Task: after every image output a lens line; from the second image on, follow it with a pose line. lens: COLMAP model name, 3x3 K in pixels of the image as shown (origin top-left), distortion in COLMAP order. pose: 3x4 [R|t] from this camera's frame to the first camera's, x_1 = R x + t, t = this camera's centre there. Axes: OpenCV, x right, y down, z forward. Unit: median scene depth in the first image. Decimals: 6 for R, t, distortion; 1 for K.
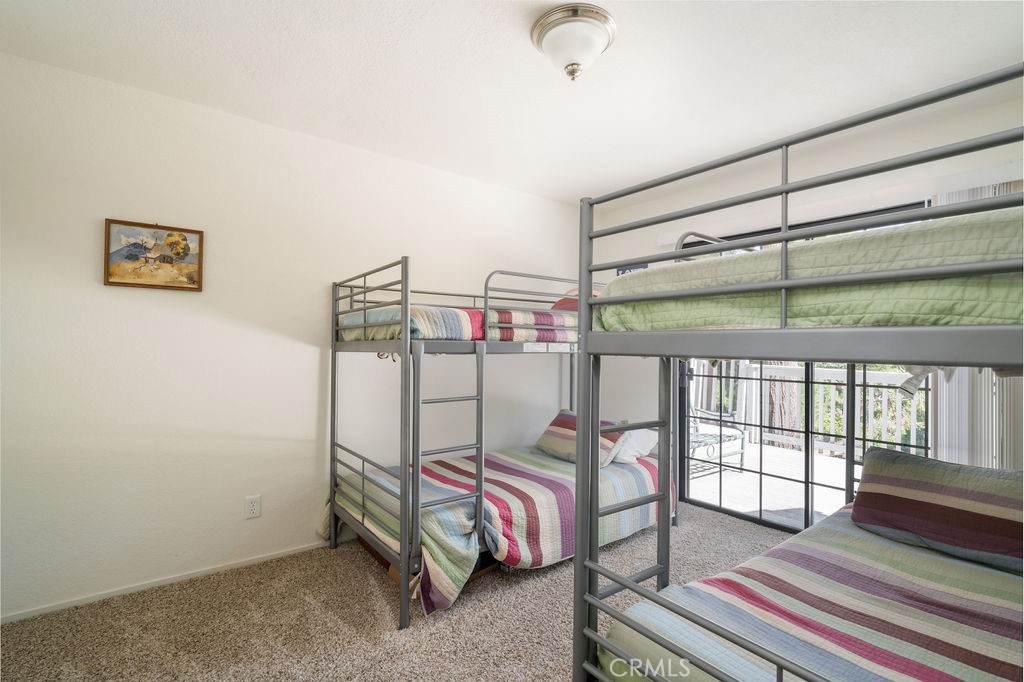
lens RADIAL K [[471.7, 0, 515.6], [0, 471.7, 344.1], [0, 0, 1]] dist [-0.008881, 0.002199]
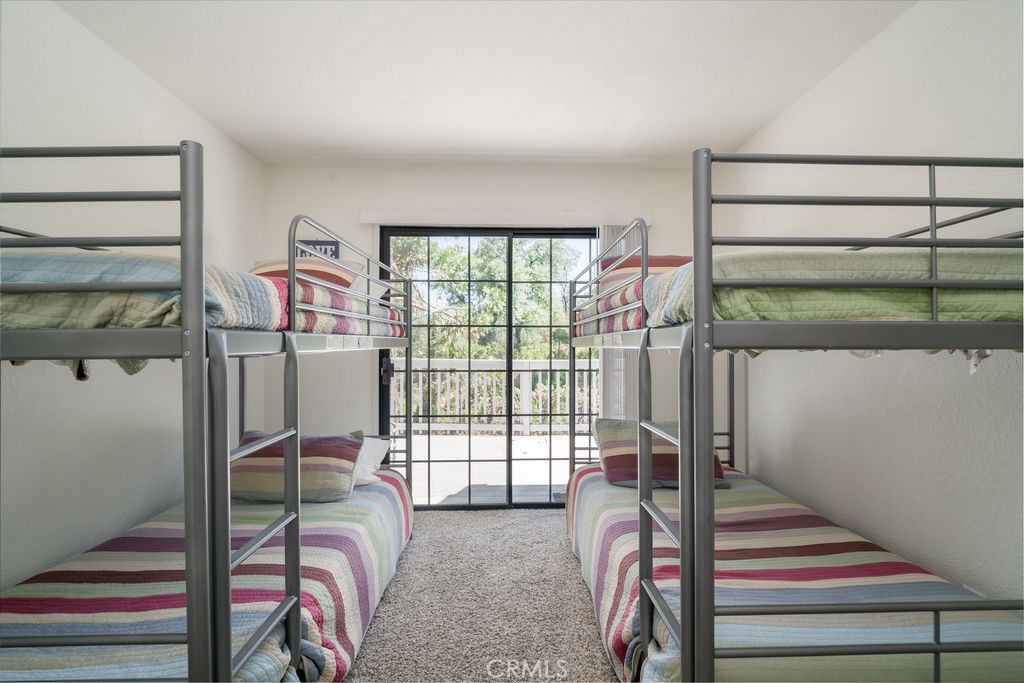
lens RADIAL K [[471.7, 0, 517.2], [0, 471.7, 343.6], [0, 0, 1]] dist [-0.008881, 0.002199]
pose [[0.590091, -0.014145, 0.807213, -0.415543], [0.004552, 0.999889, 0.014194, 0.000271], [-0.807324, -0.004701, 0.590090, 0.489921]]
